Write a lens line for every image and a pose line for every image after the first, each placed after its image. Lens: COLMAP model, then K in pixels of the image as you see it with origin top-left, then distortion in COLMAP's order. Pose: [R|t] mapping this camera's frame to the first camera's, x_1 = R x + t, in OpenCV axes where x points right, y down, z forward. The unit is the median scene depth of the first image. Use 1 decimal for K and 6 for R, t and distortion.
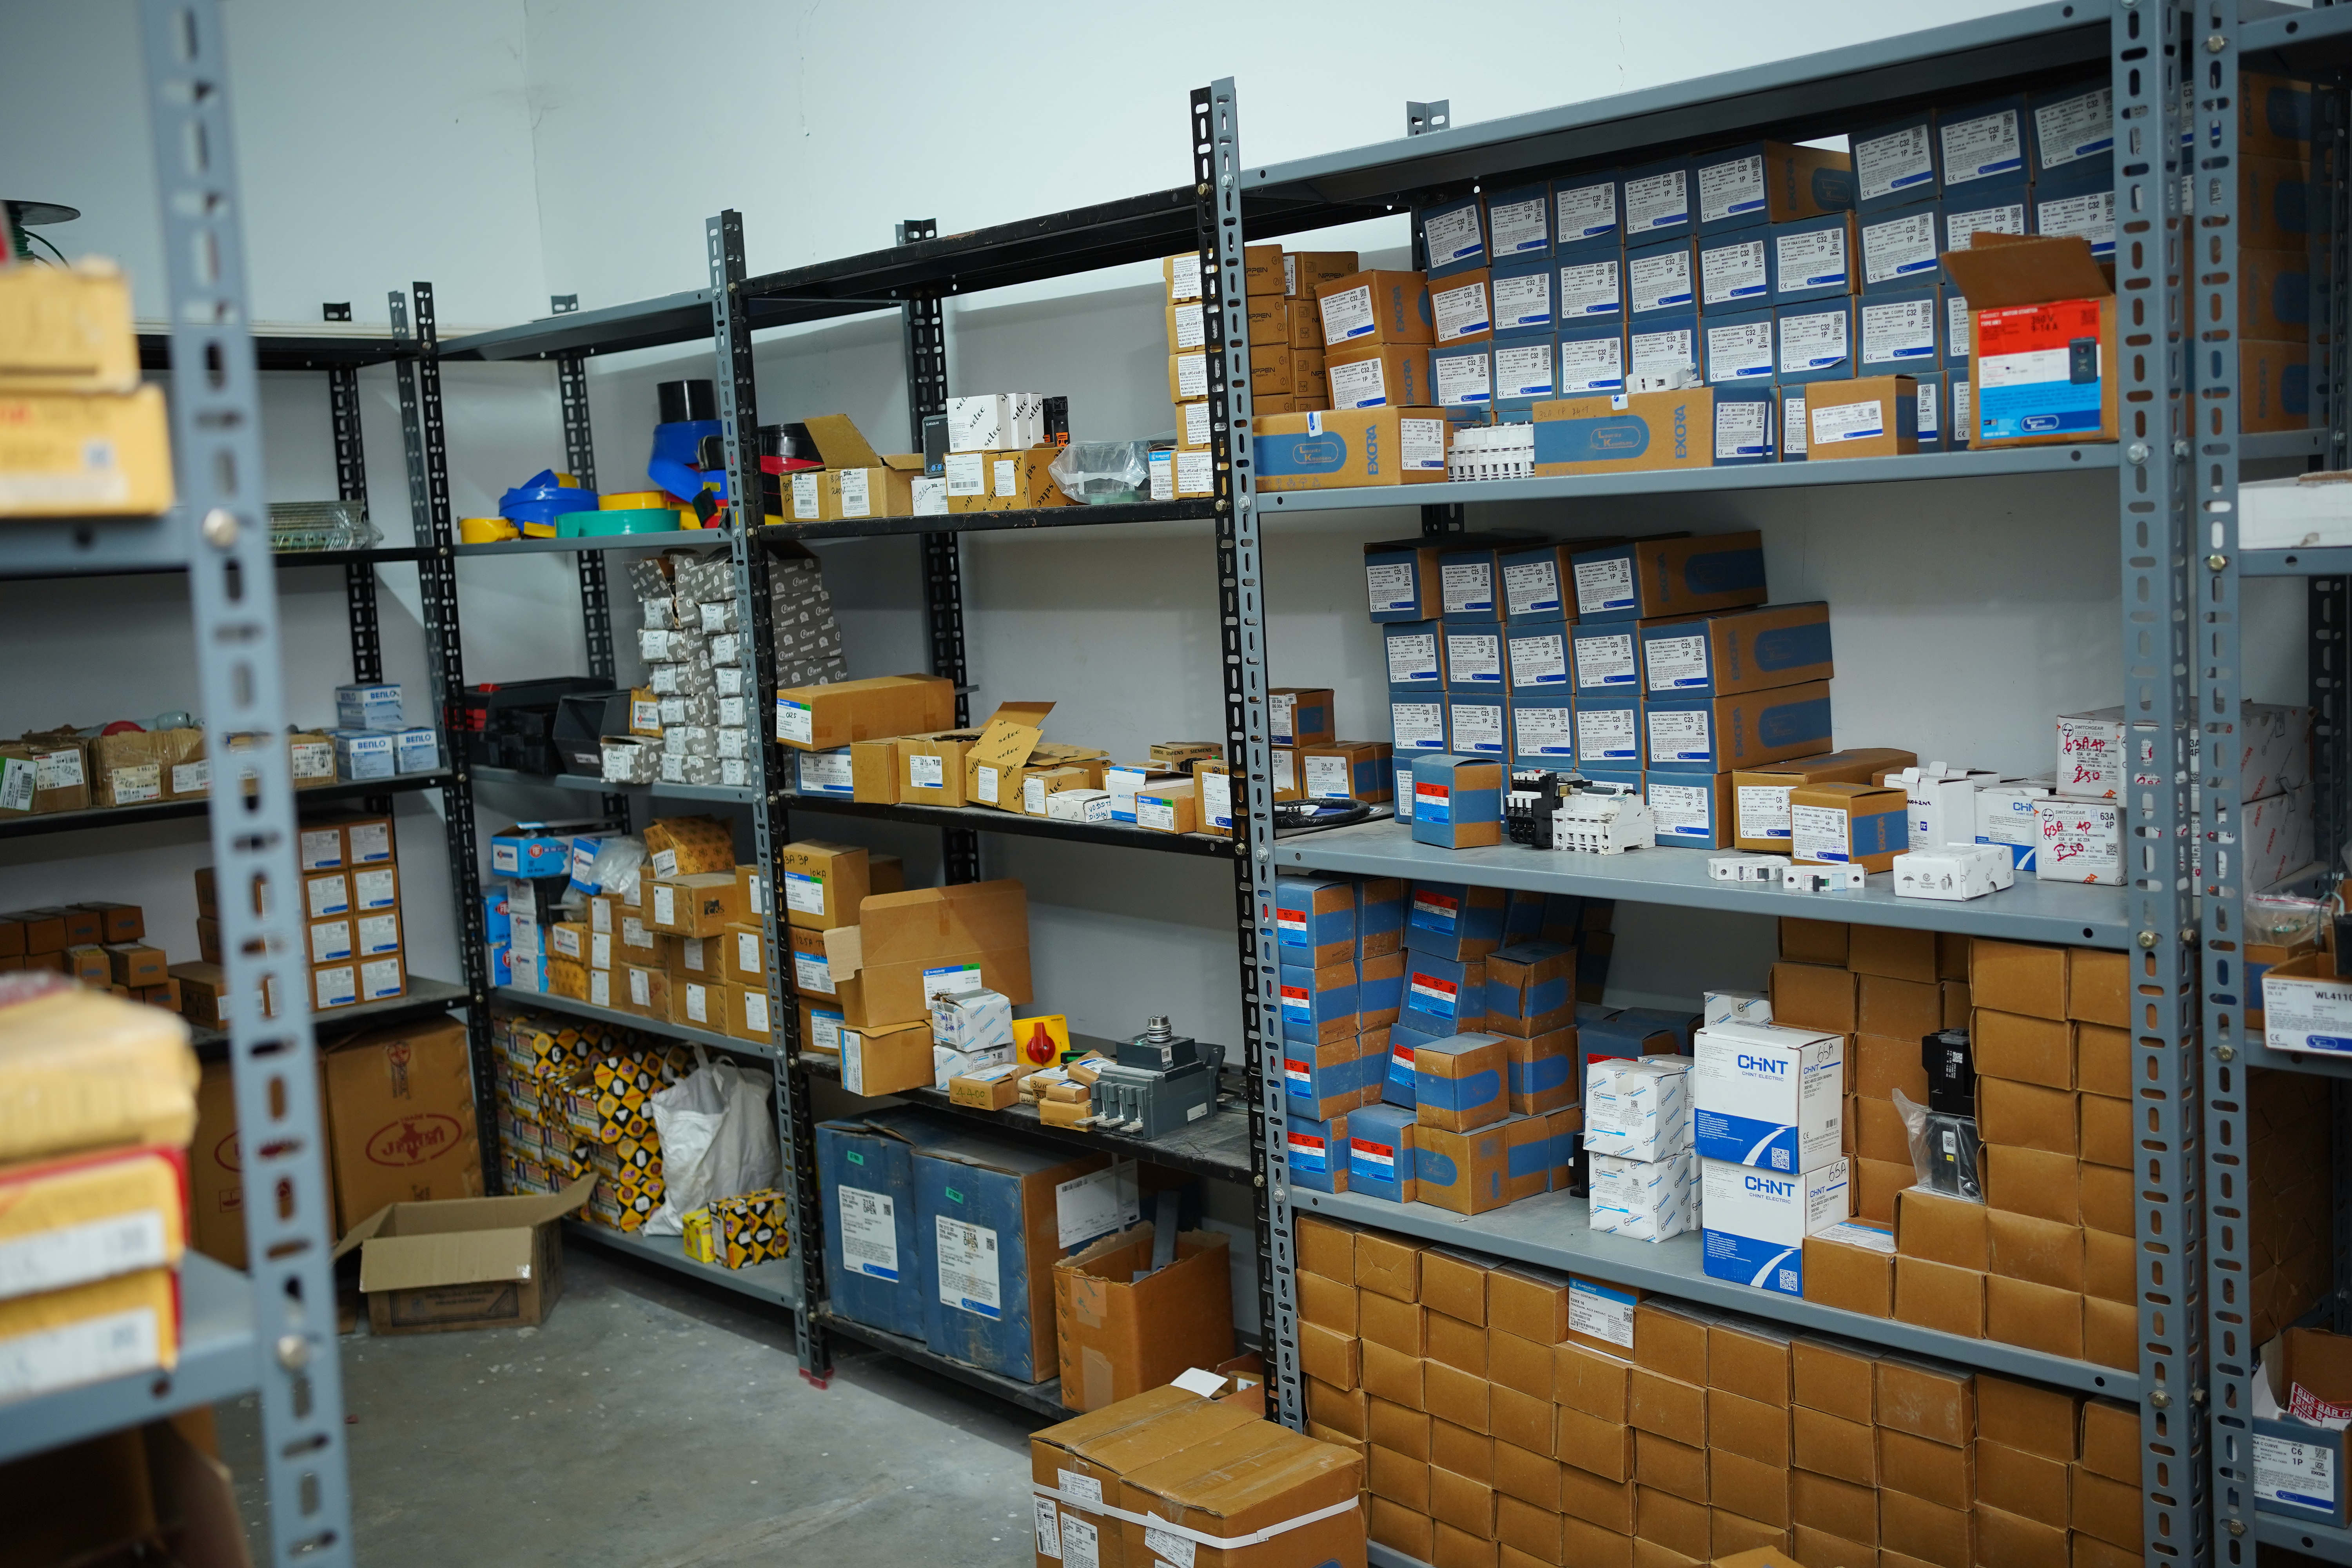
lens RADIAL K [[2368.4, 0, 1176.0], [0, 2368.4, 784.0], [0, 0, 1]] dist [-0.035046, 0.165113]
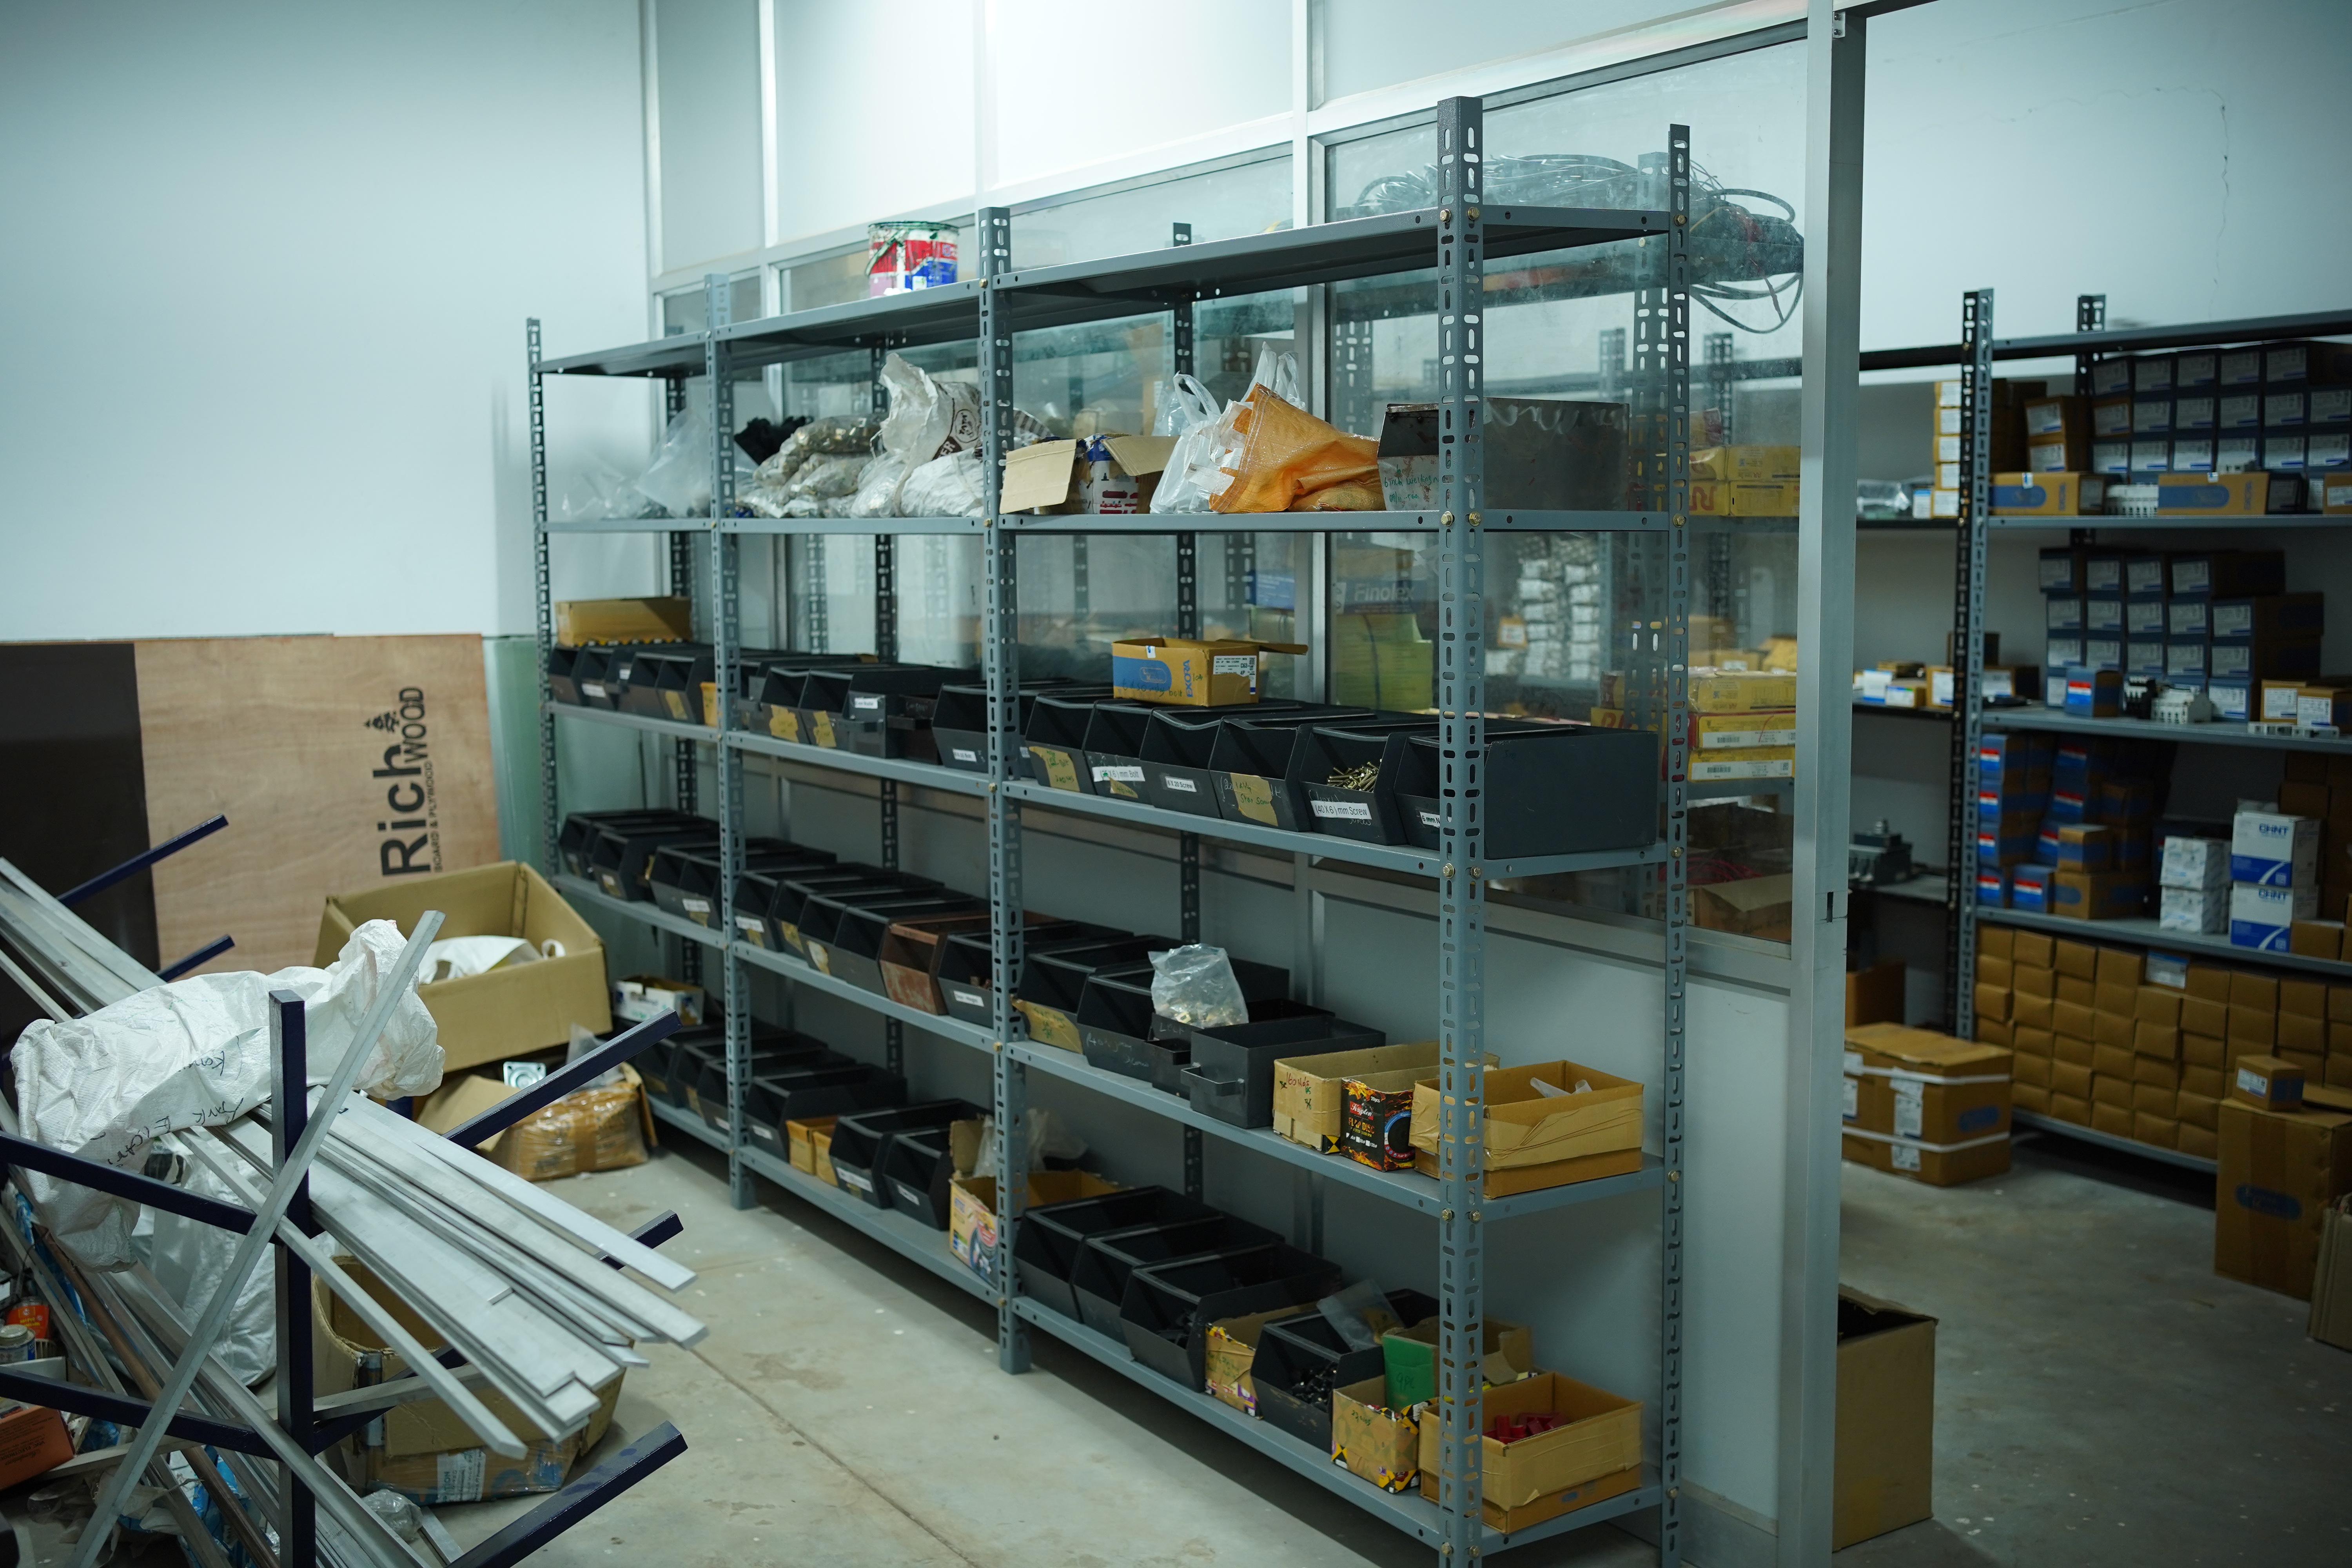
lens RADIAL K [[2368.4, 0, 1176.0], [0, 2368.4, 784.0], [0, 0, 1]] dist [-0.035046, 0.165113]
pose [[0.986071, 0.064533, -0.153298, -0.286961], [-0.063880, 0.997915, 0.009186, 0.103612], [0.153571, 0.000735, 0.988137, -0.877995]]
